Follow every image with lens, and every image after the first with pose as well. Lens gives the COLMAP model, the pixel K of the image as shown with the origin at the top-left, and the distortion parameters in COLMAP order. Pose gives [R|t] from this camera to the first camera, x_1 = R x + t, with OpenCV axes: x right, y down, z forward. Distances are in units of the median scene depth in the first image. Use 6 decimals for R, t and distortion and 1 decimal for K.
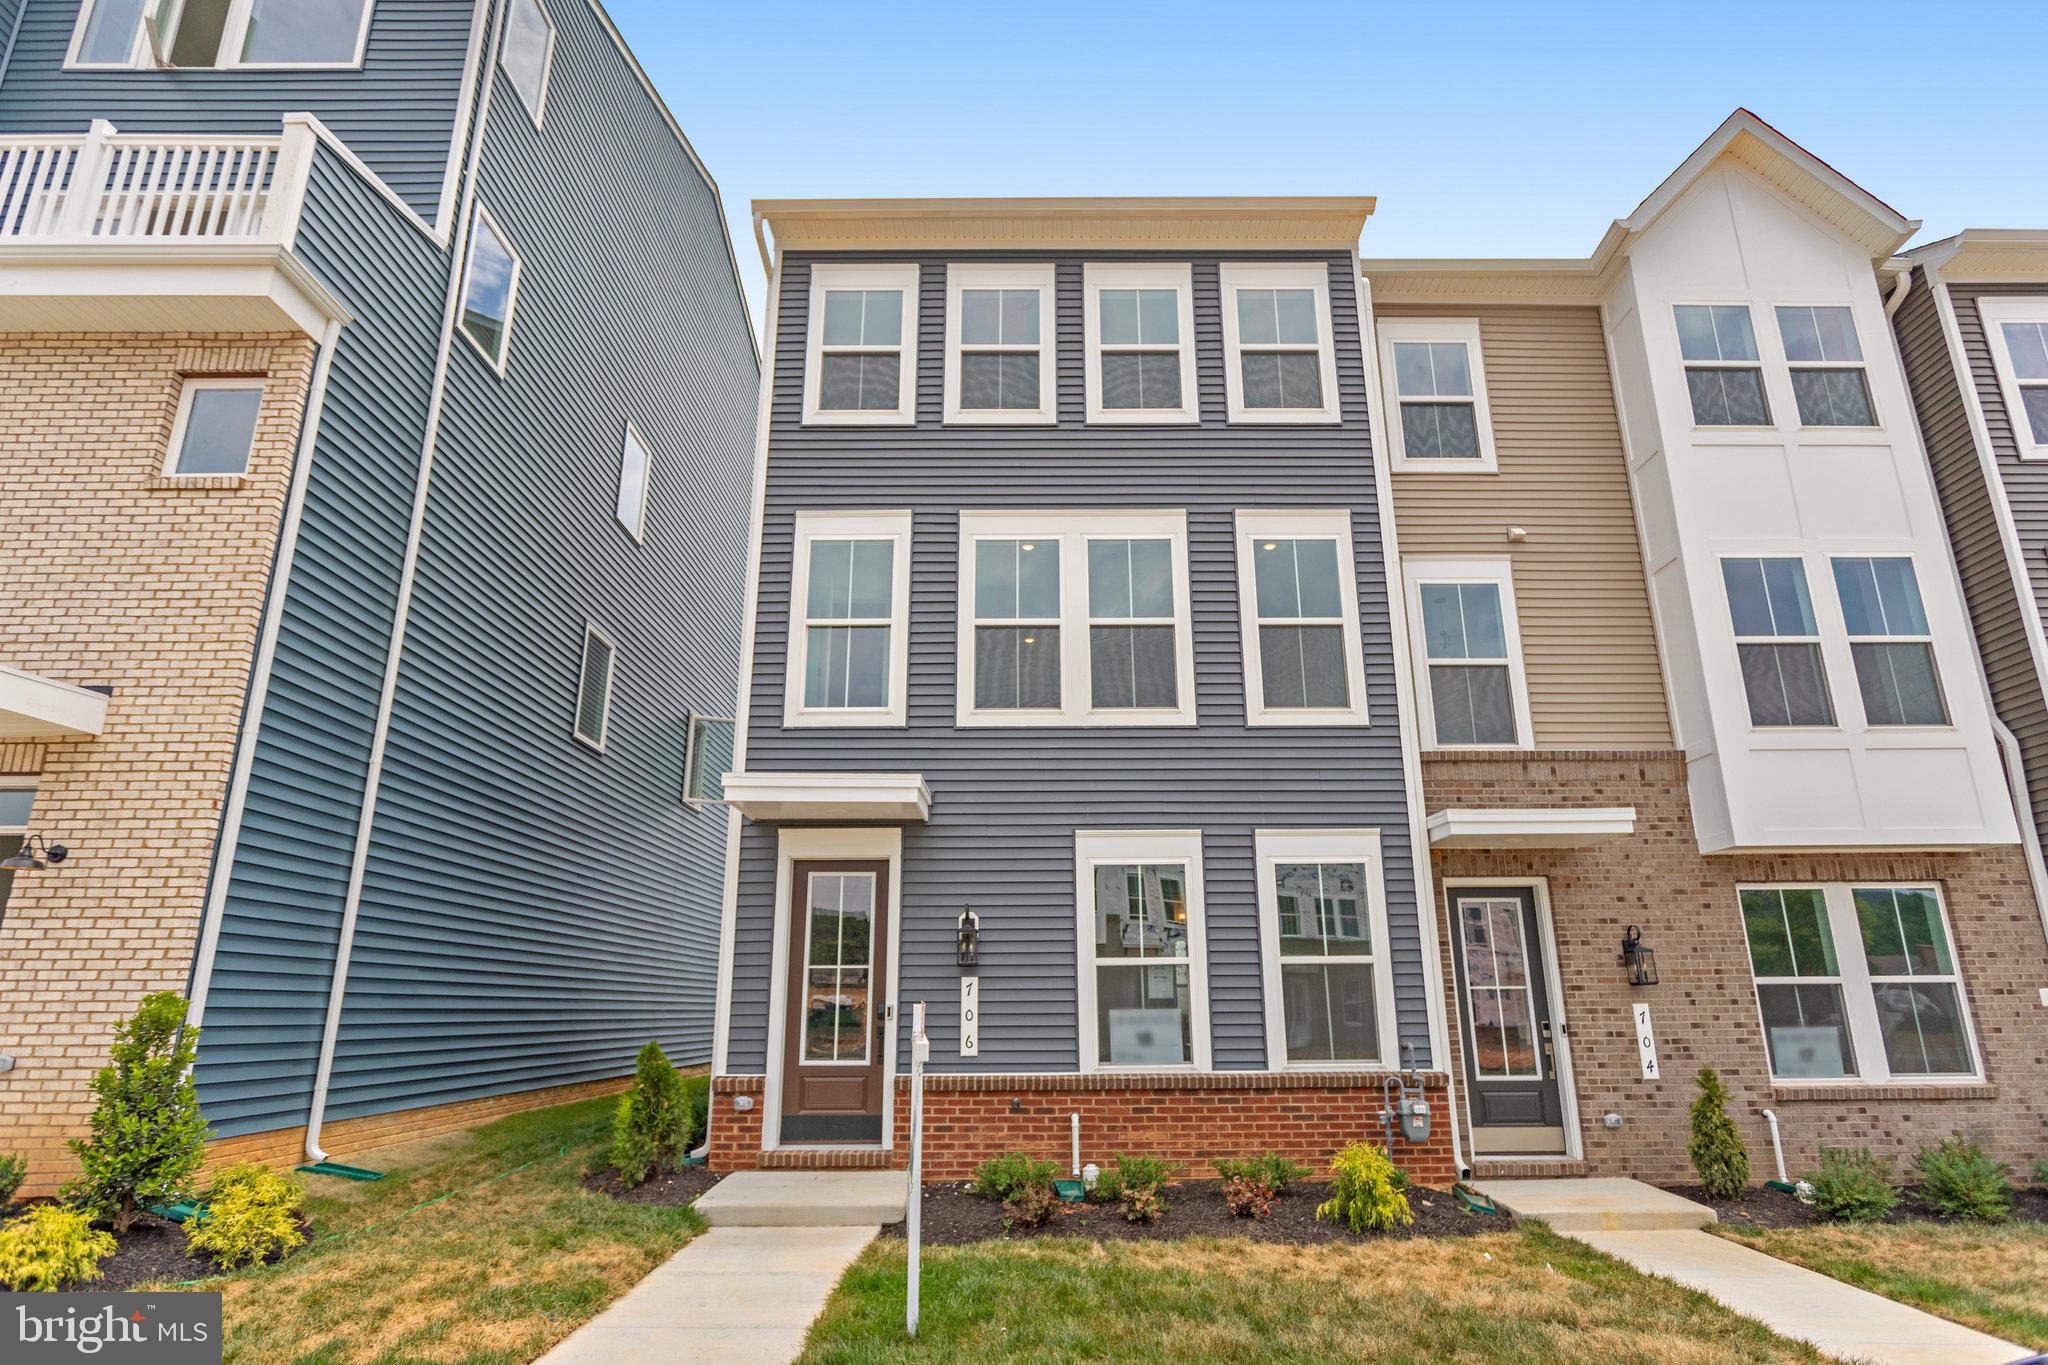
lens RADIAL K [[1045.1, 0, 1030.2], [0, 1045.1, 734.6], [0, 0, 1]] dist [-0.015563, 0.004929]
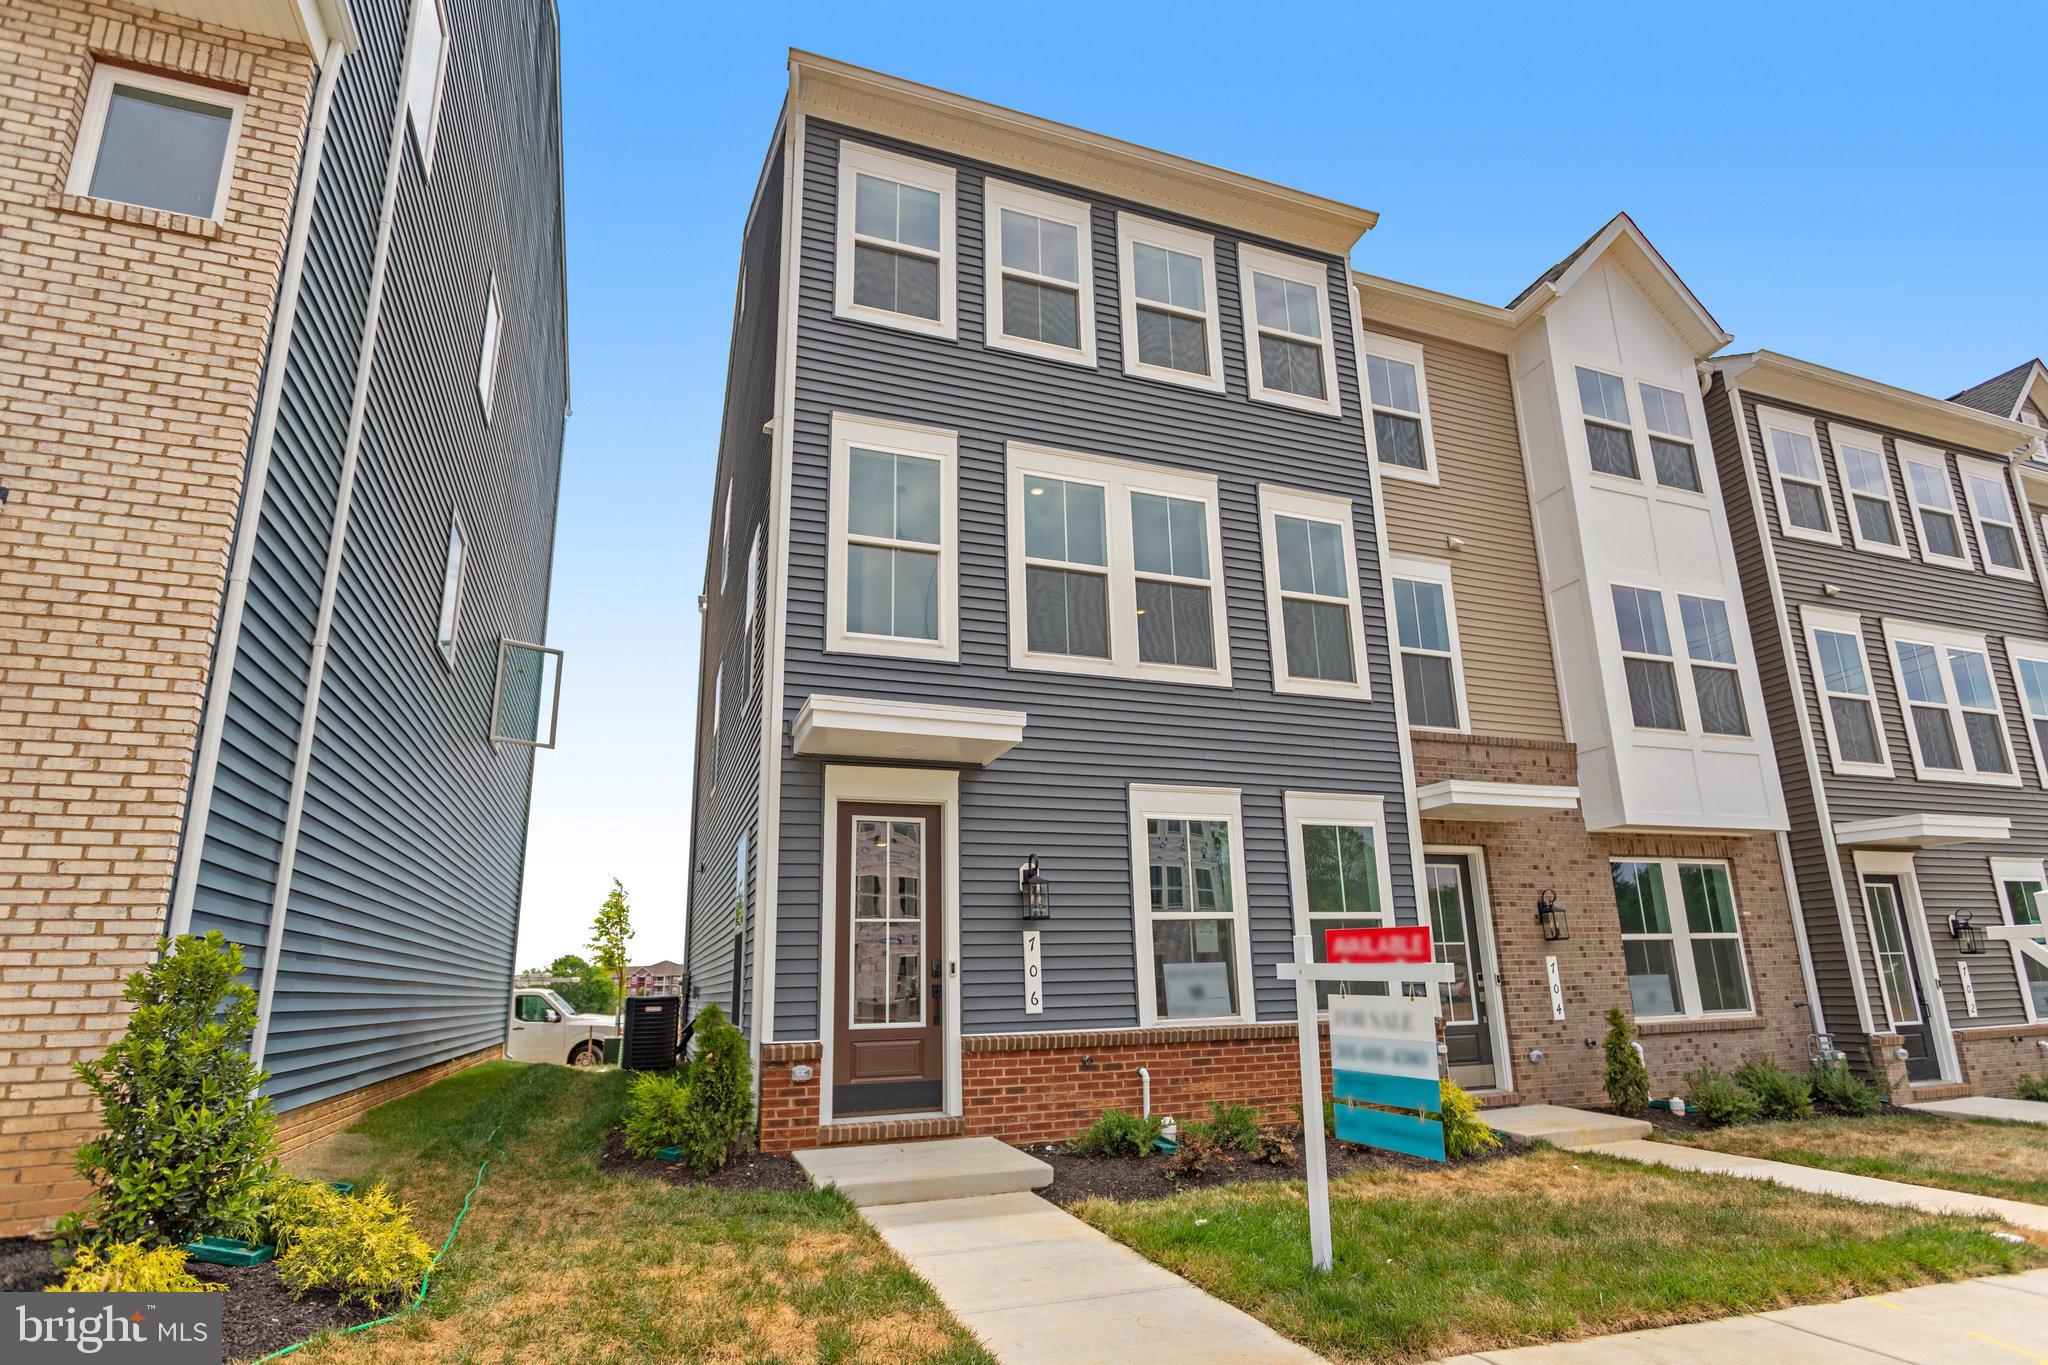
lens RADIAL K [[1045.1, 0, 1029.8], [0, 1045.1, 736.6], [0, 0, 1]] dist [-0.015563, 0.004929]
pose [[0.937033, 0.065642, 0.343018, -0.384343], [-0.070680, 0.997497, 0.002192, 0.052339], [-0.342015, -0.026298, 0.939326, 0.110409]]
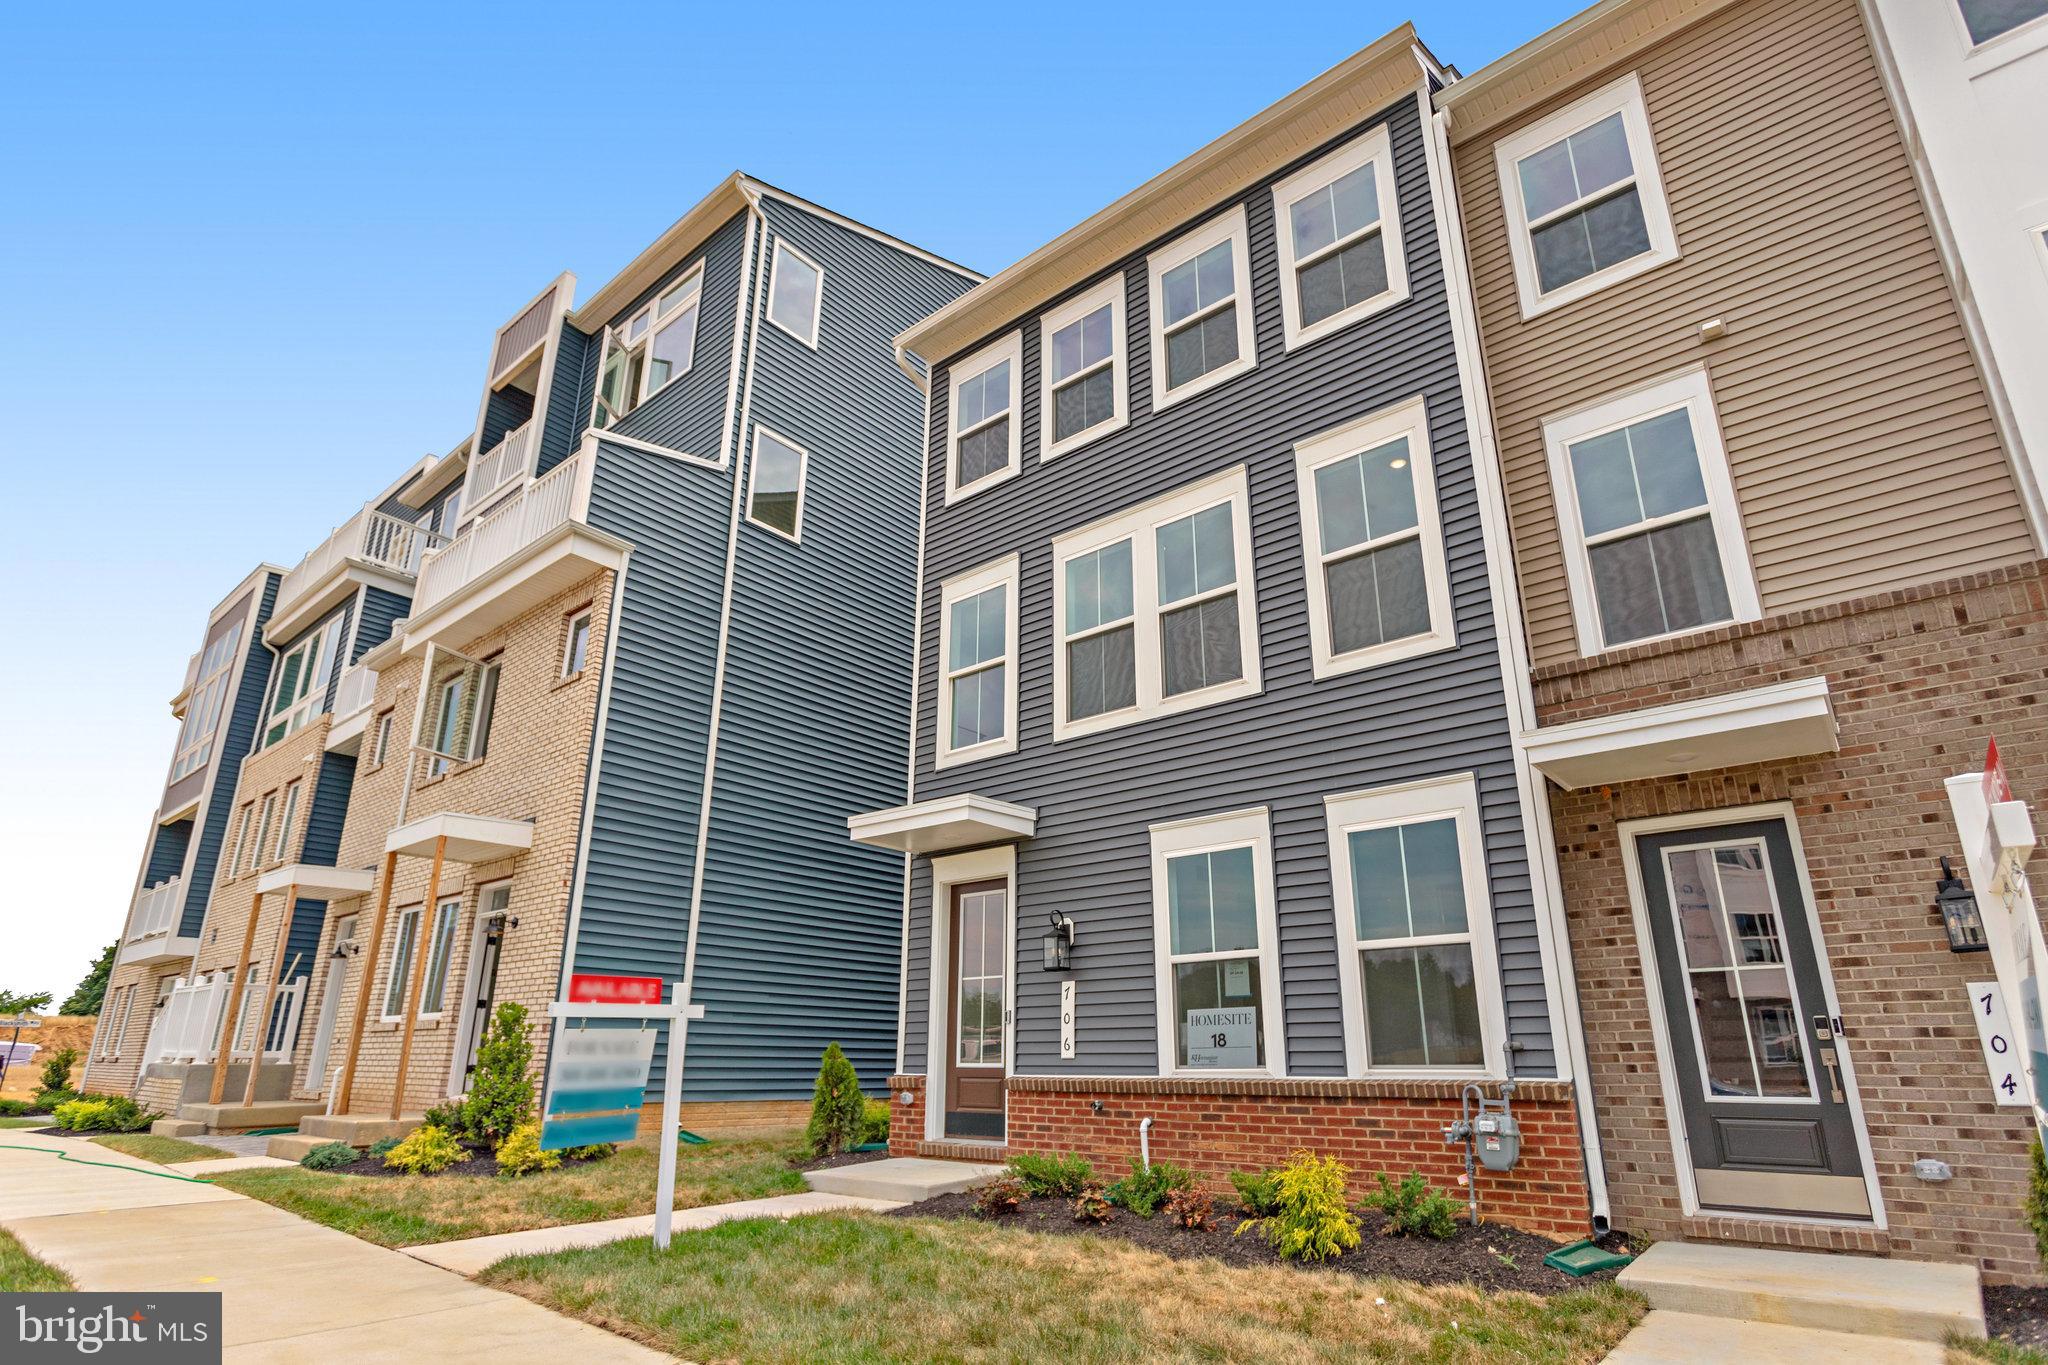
lens RADIAL K [[1045.1, 0, 1022.3], [0, 1045.1, 734.8], [0, 0, 1]] dist [-0.015563, 0.004929]
pose [[0.763048, -0.187551, -0.618533, 0.568751], [0.155820, 0.982127, -0.105574, 0.092862], [0.627279, -0.015822, 0.778634, 0.172292]]
